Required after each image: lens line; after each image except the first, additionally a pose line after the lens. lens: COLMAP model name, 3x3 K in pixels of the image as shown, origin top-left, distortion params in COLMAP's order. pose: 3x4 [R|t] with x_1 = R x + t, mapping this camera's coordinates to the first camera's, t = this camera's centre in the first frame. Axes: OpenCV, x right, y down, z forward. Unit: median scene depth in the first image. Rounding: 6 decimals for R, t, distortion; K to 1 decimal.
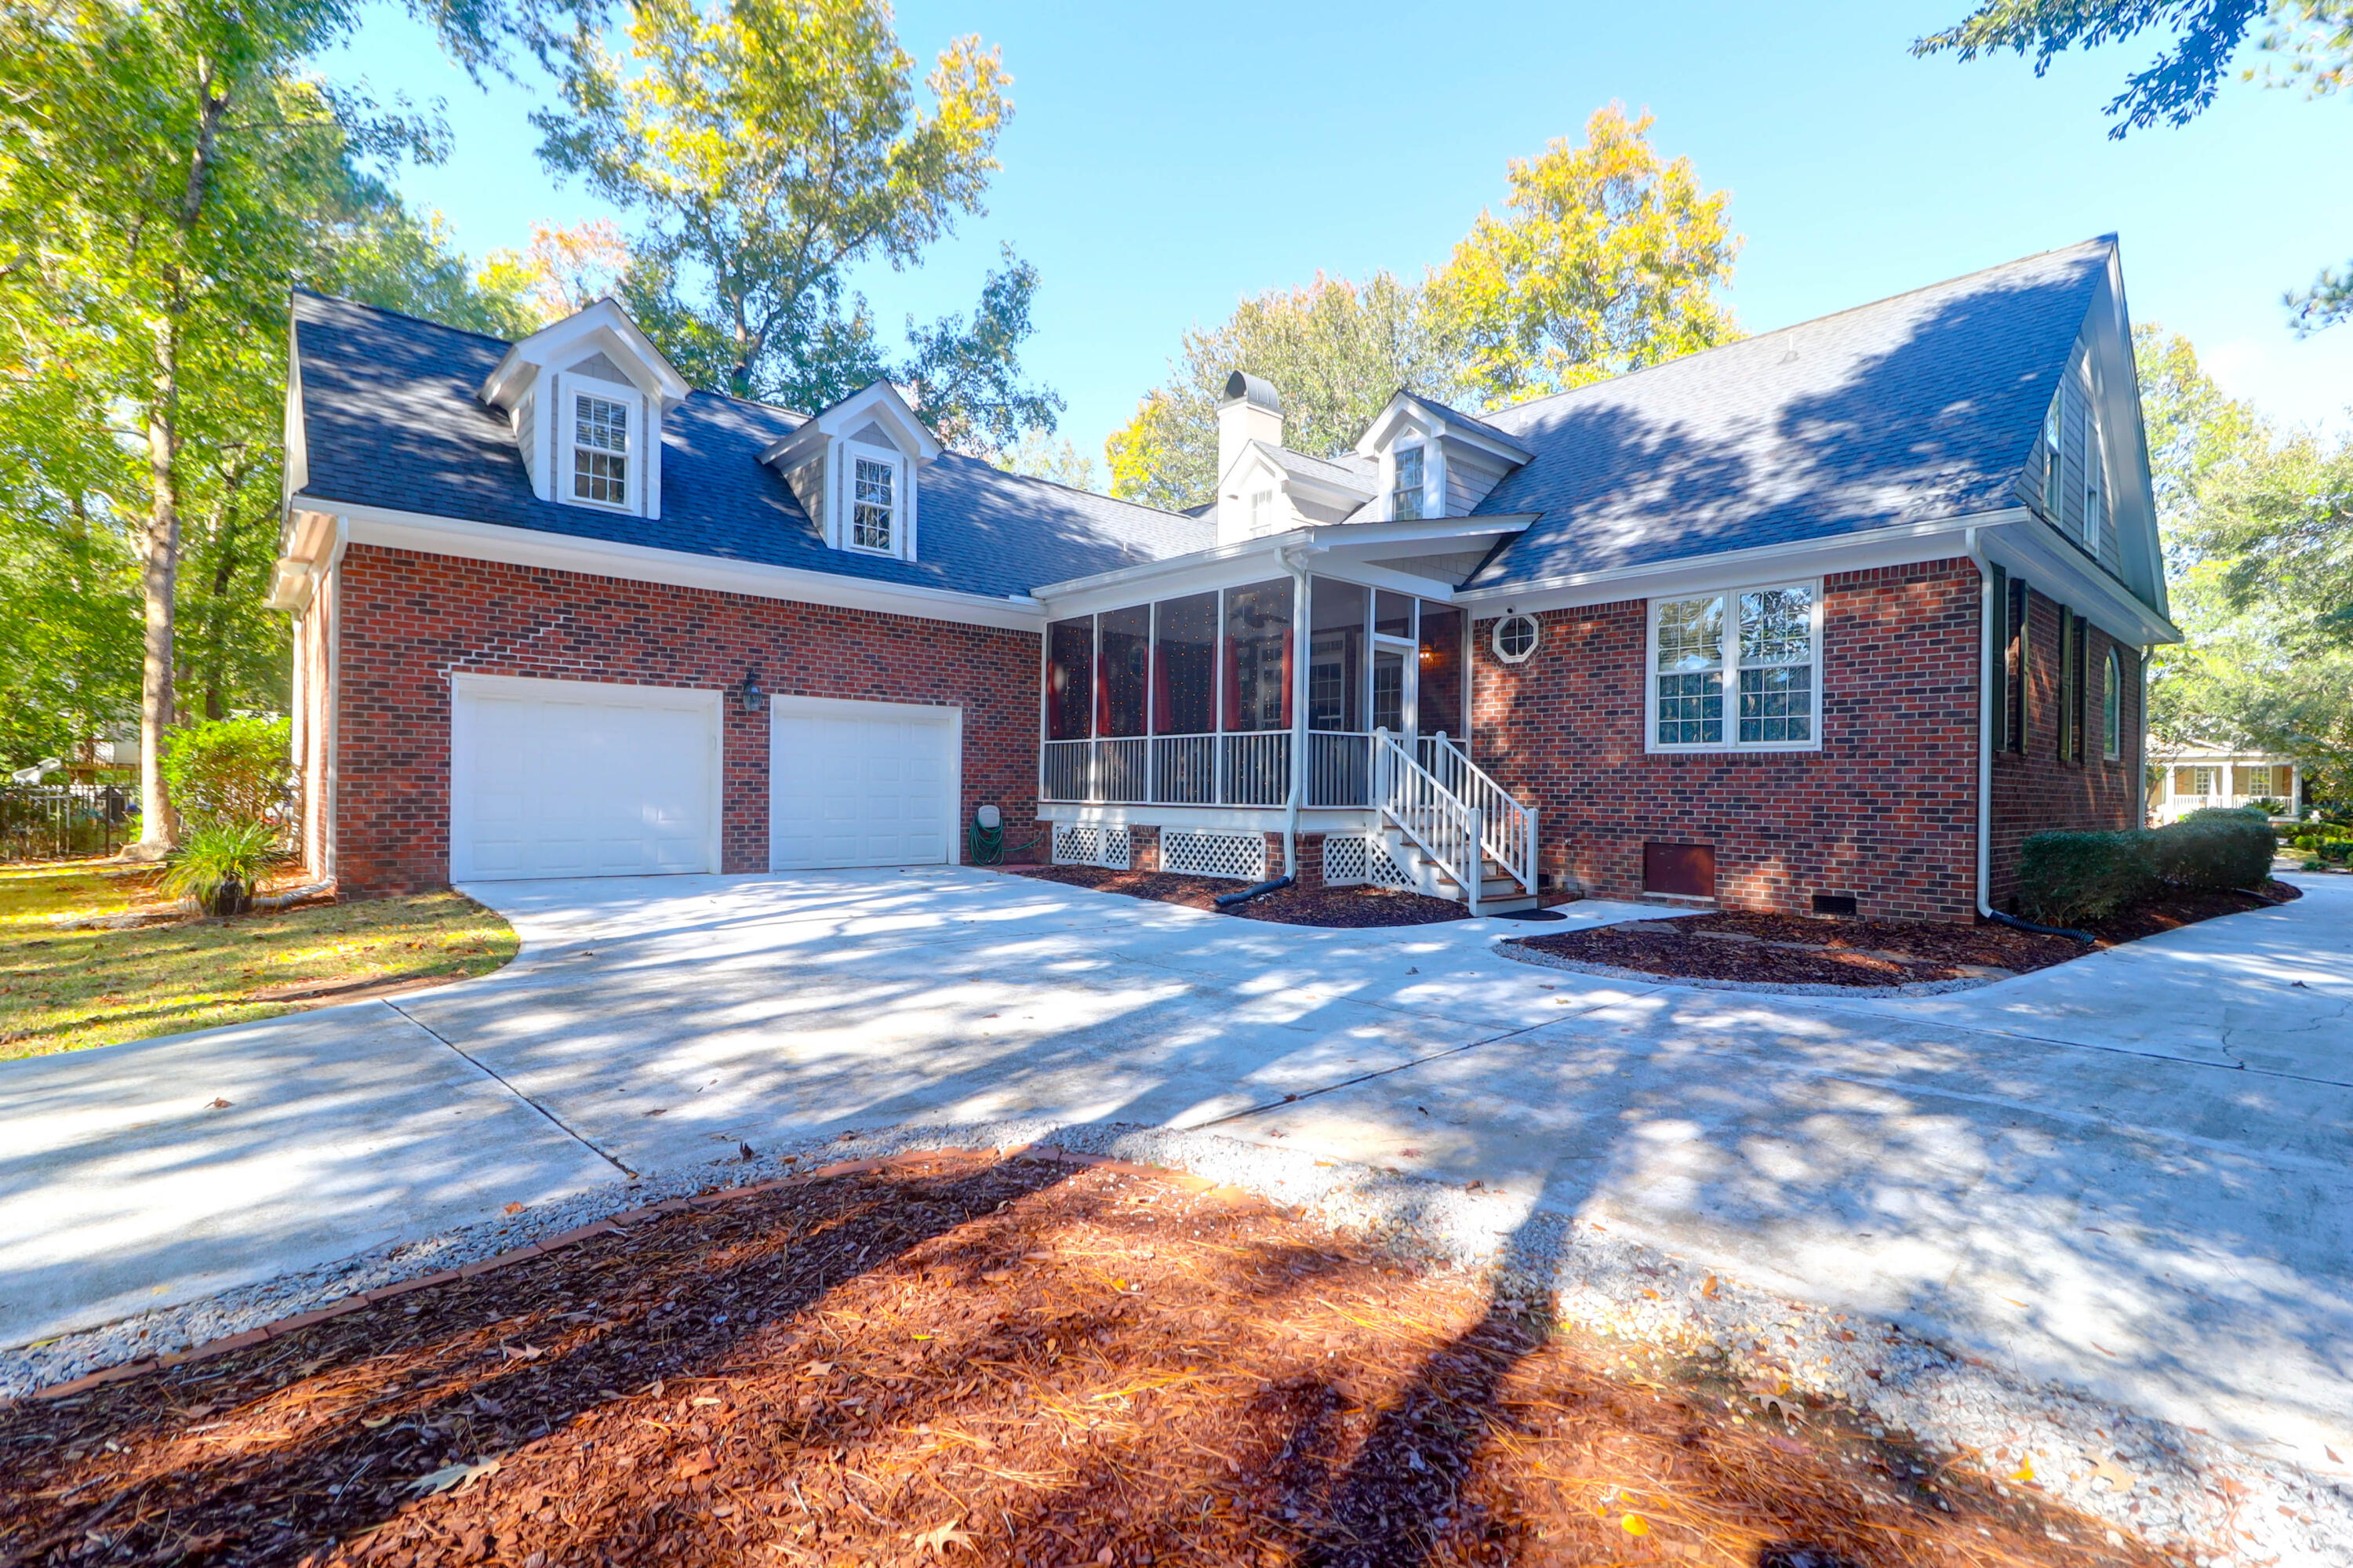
lens RADIAL K [[1062.1, 0, 1176.5], [0, 1062.1, 784.0], [0, 0, 1]] dist [0.044339, 0.000066]
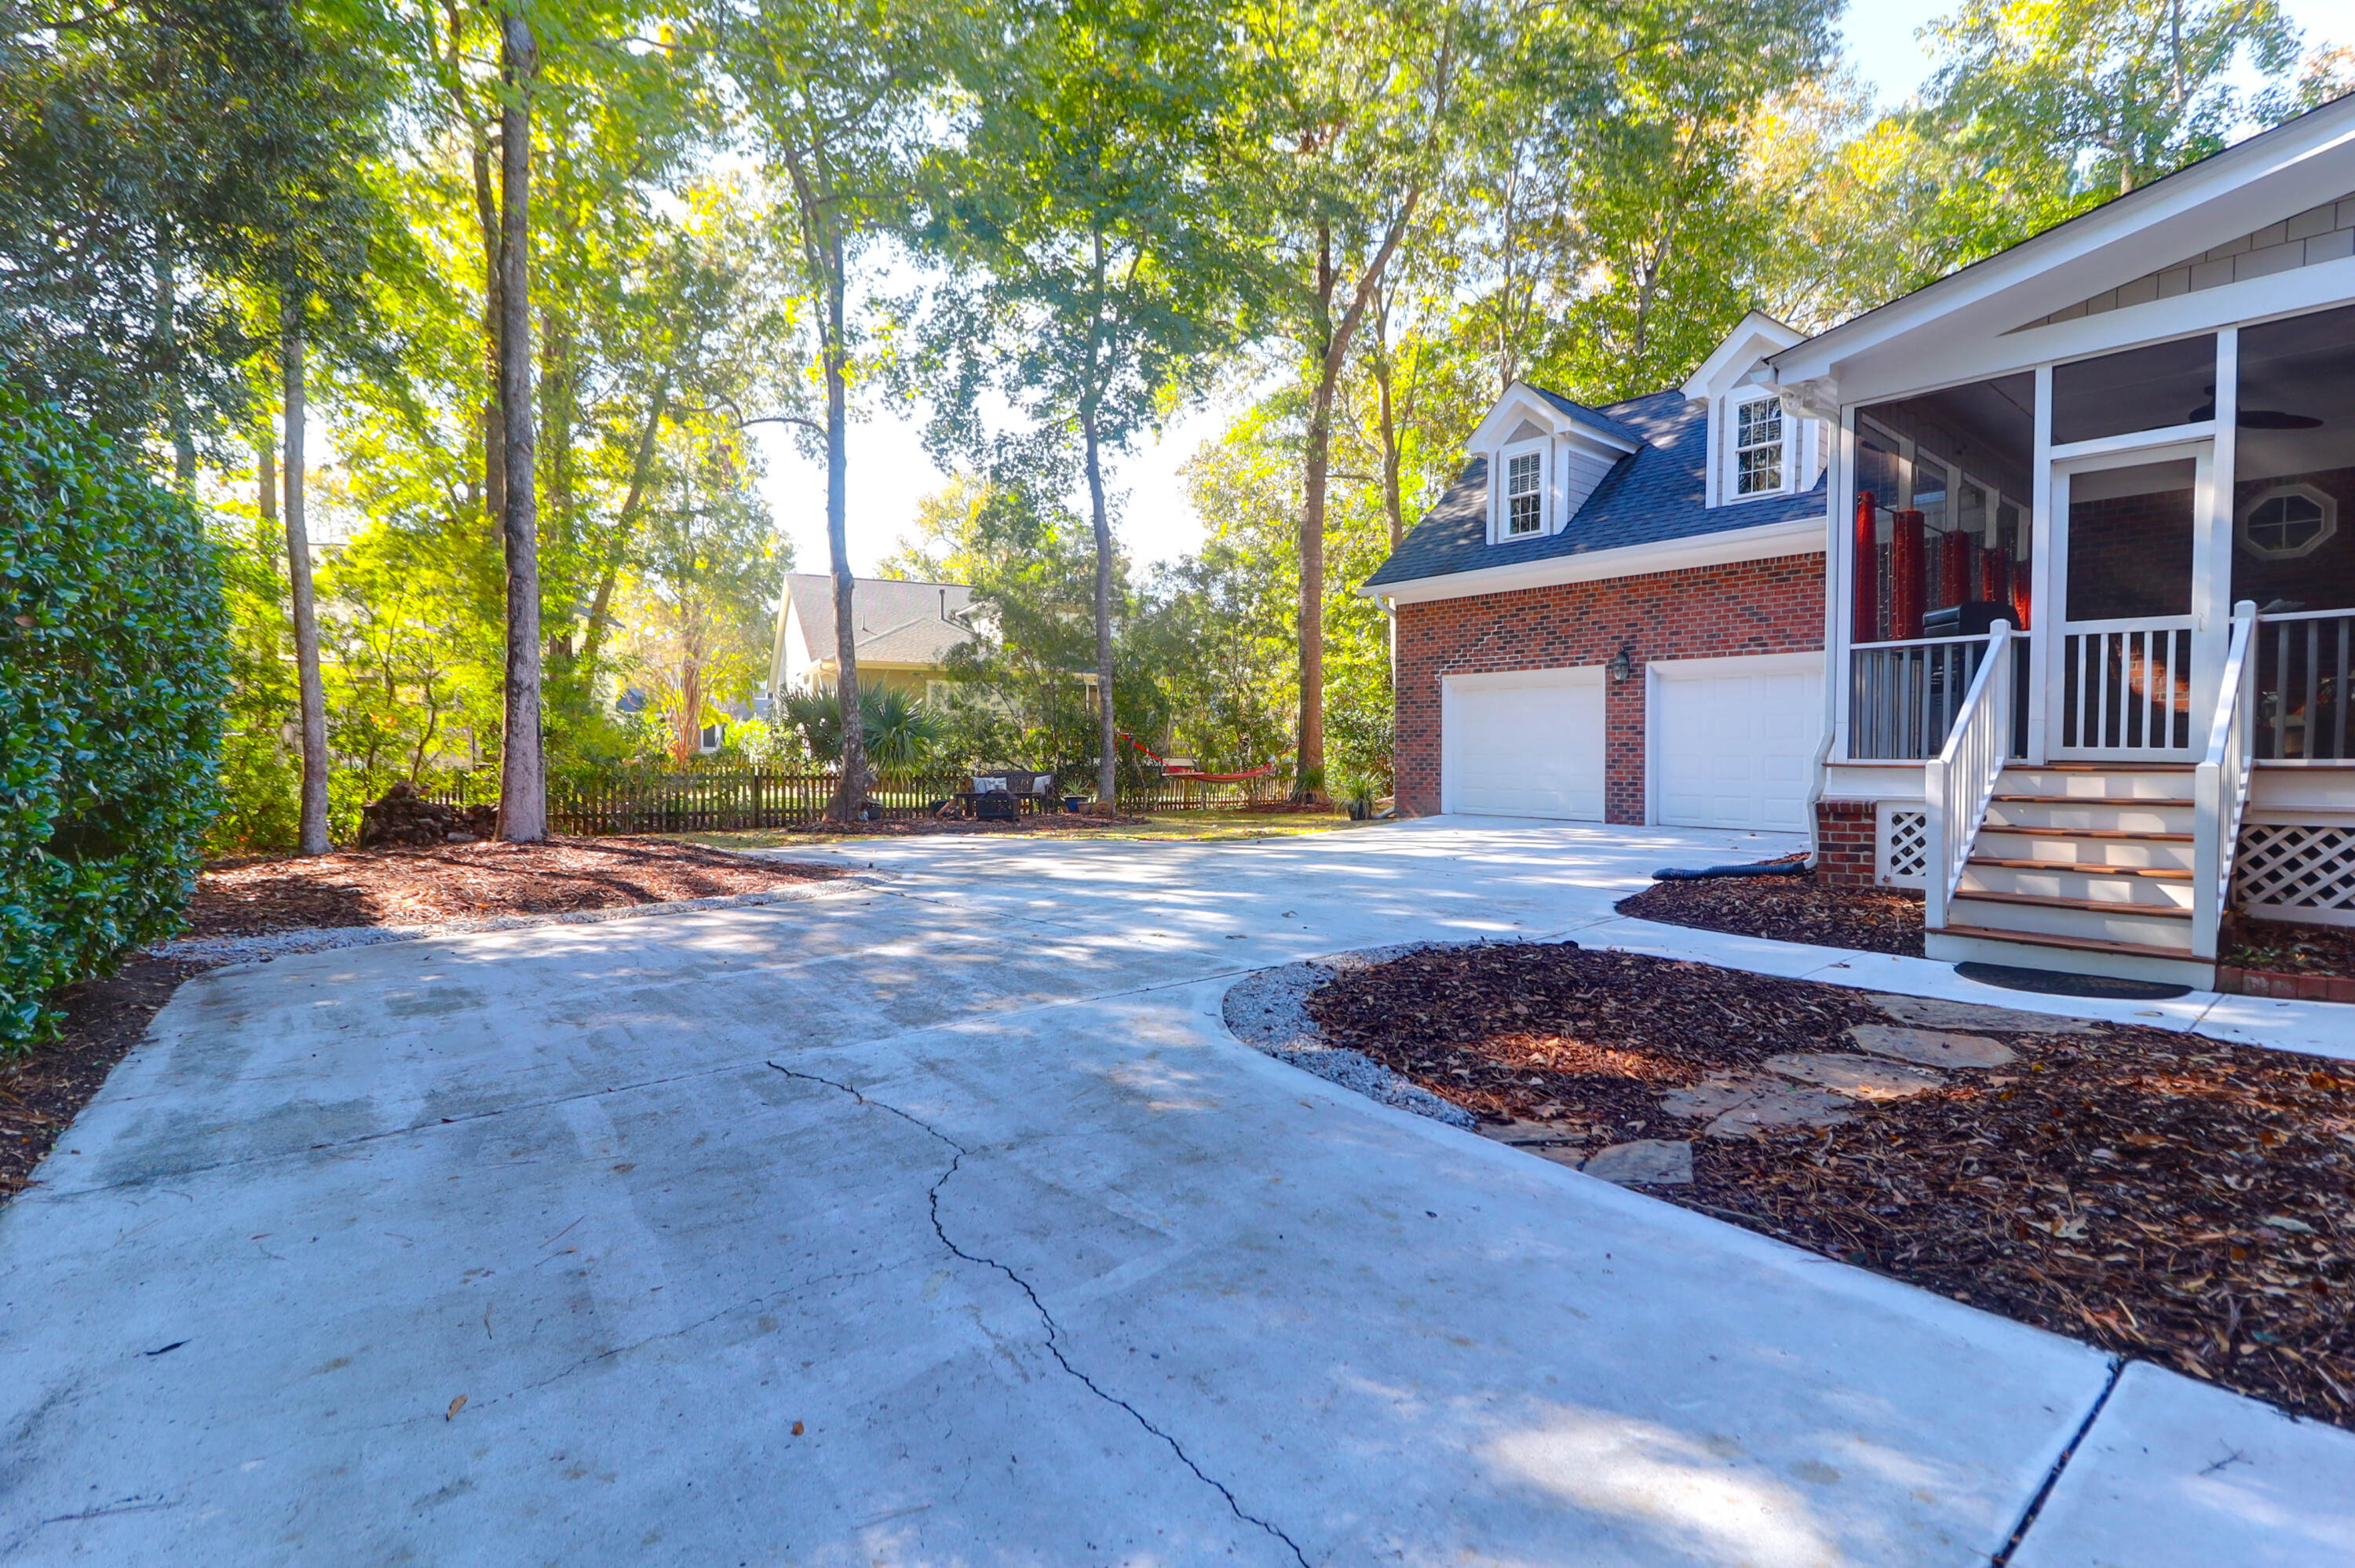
lens RADIAL K [[1102.6, 0, 1177.5], [0, 1102.6, 784.0], [0, 0, 1]] dist [0.000496, -0.000043]
pose [[-0.018161, 0.012006, -0.999763, 0.774355], [0.000731, 0.999928, 0.011995, 0.027025], [0.999835, -0.000513, -0.018168, 0.556293]]
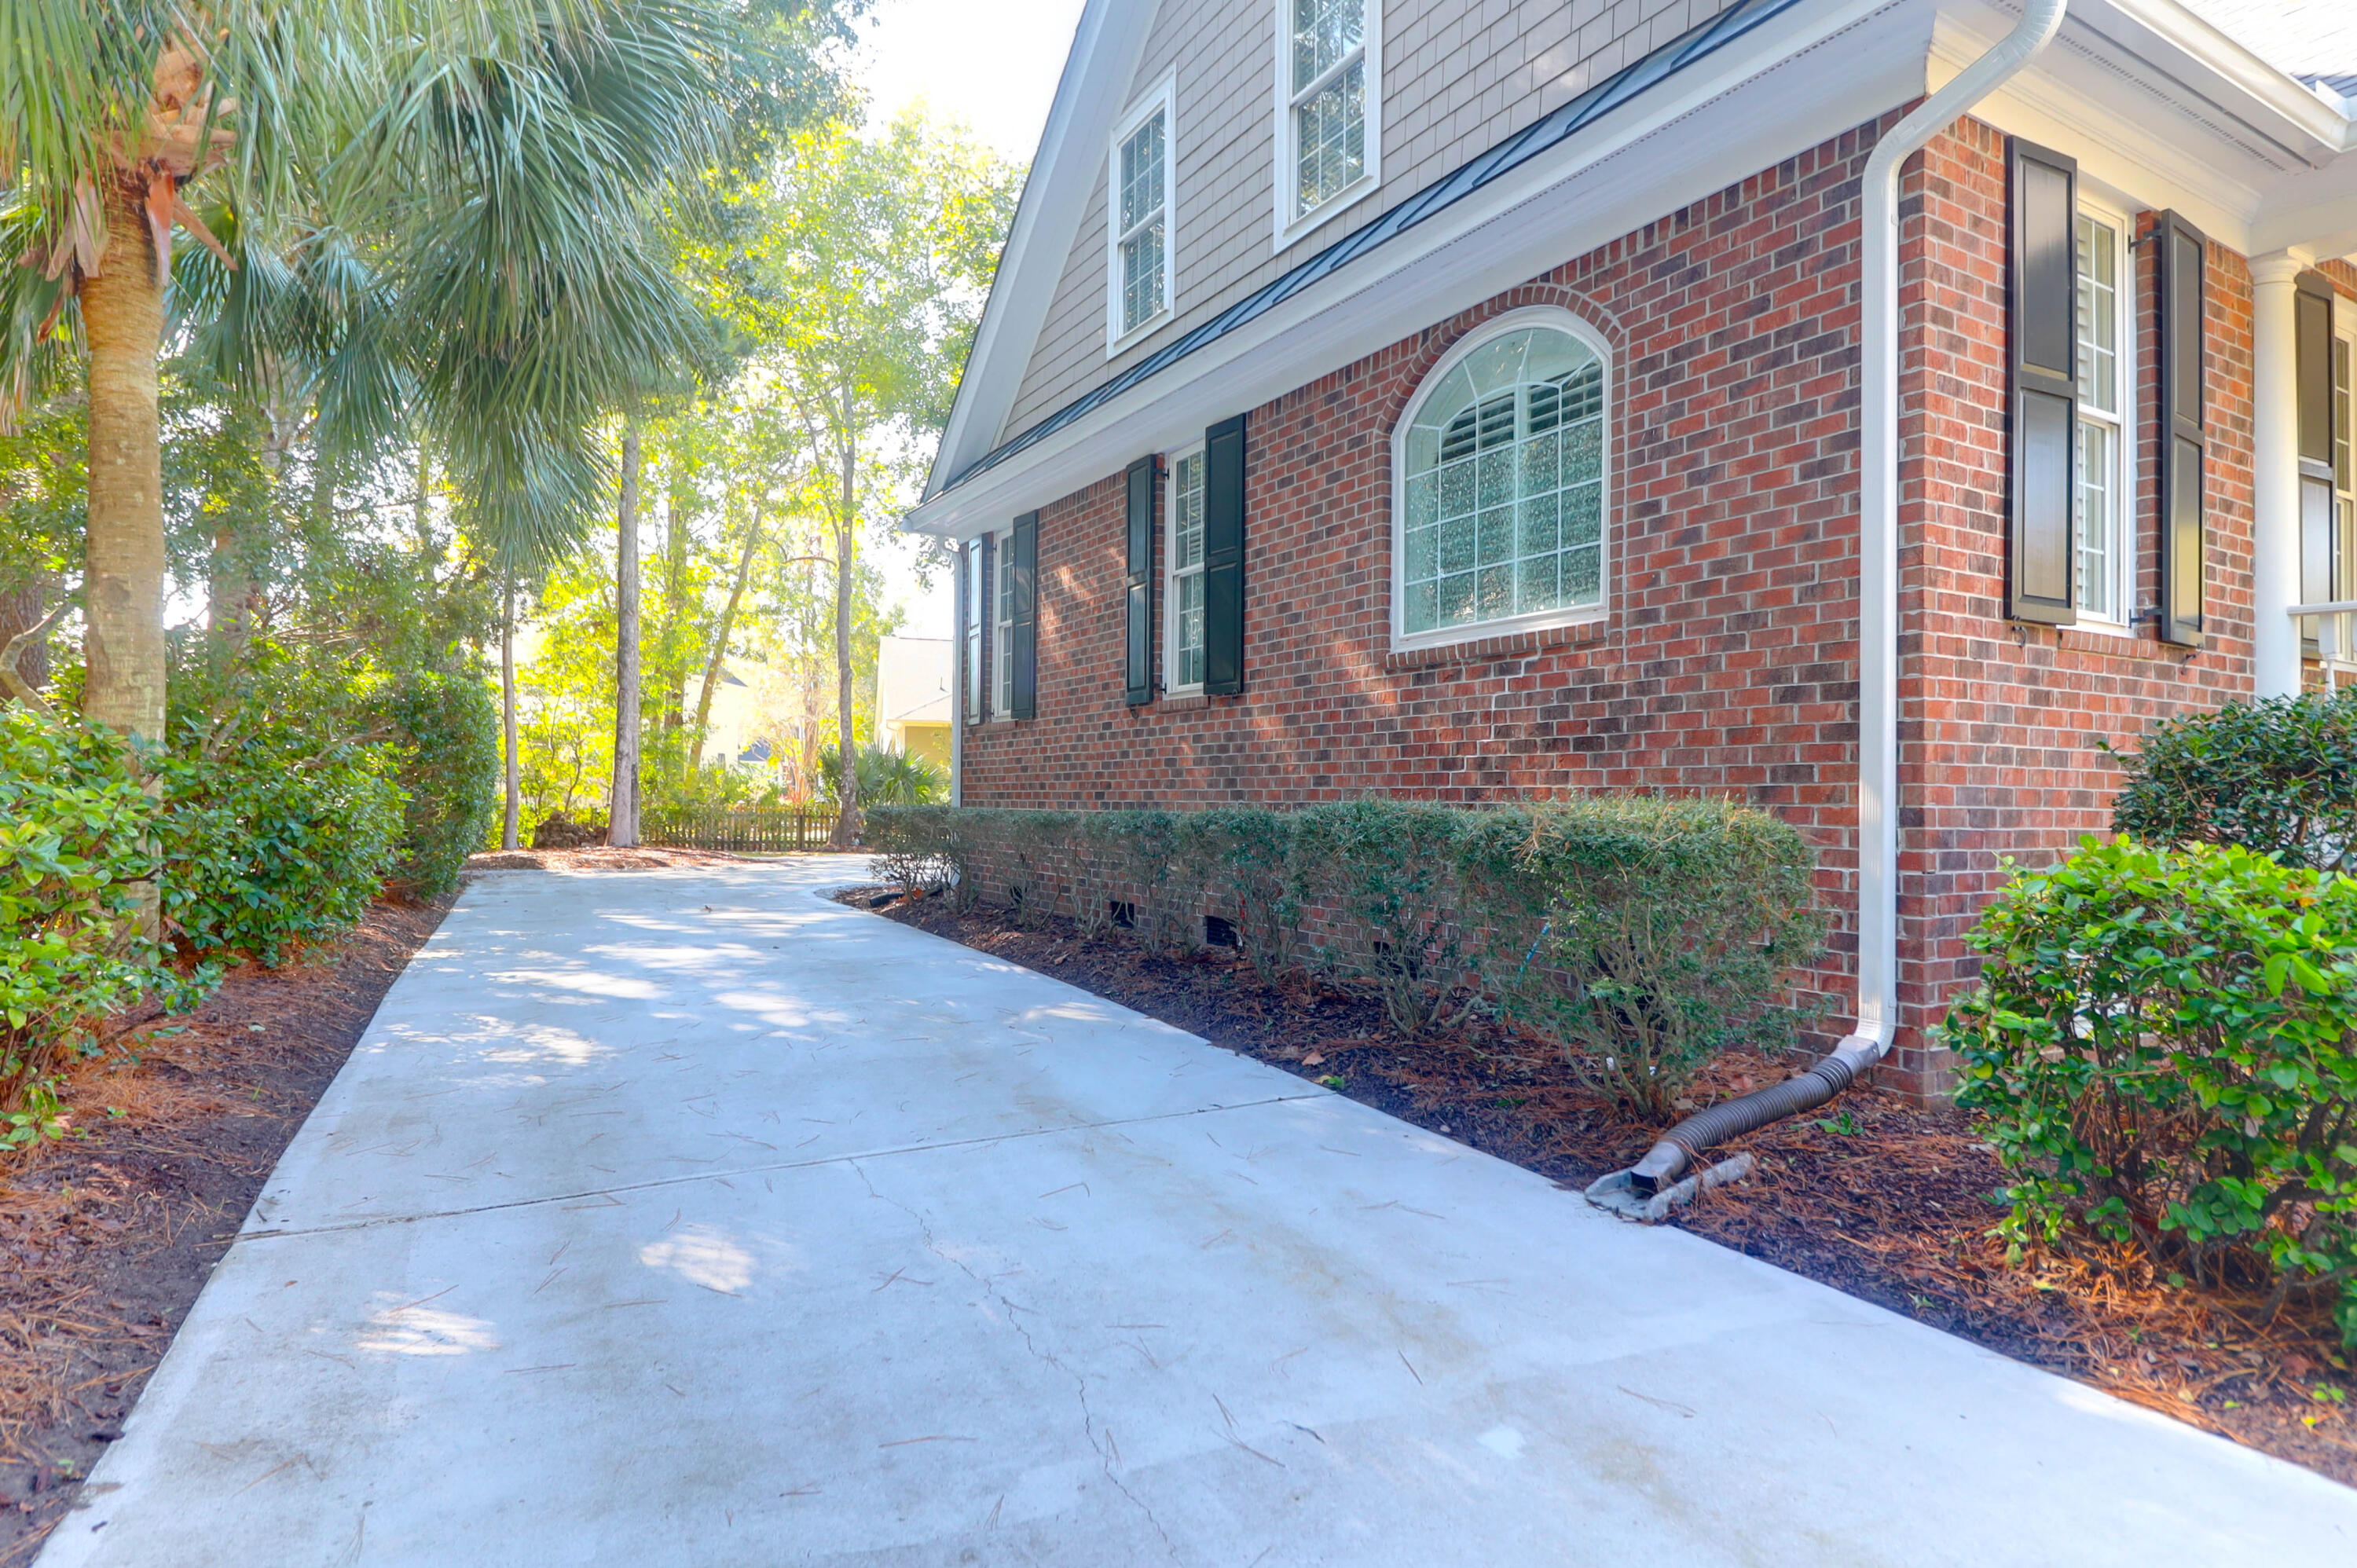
lens RADIAL K [[1298.5, 0, 1178.5], [0, 1298.5, 784.0], [0, 0, 1]] dist [-0.000667, -0.000065]
pose [[-0.186257, -0.035517, -0.981859, 1.215281], [-0.011219, 0.999358, -0.034022, 0.041736], [0.982437, 0.004678, -0.186536, 0.882158]]
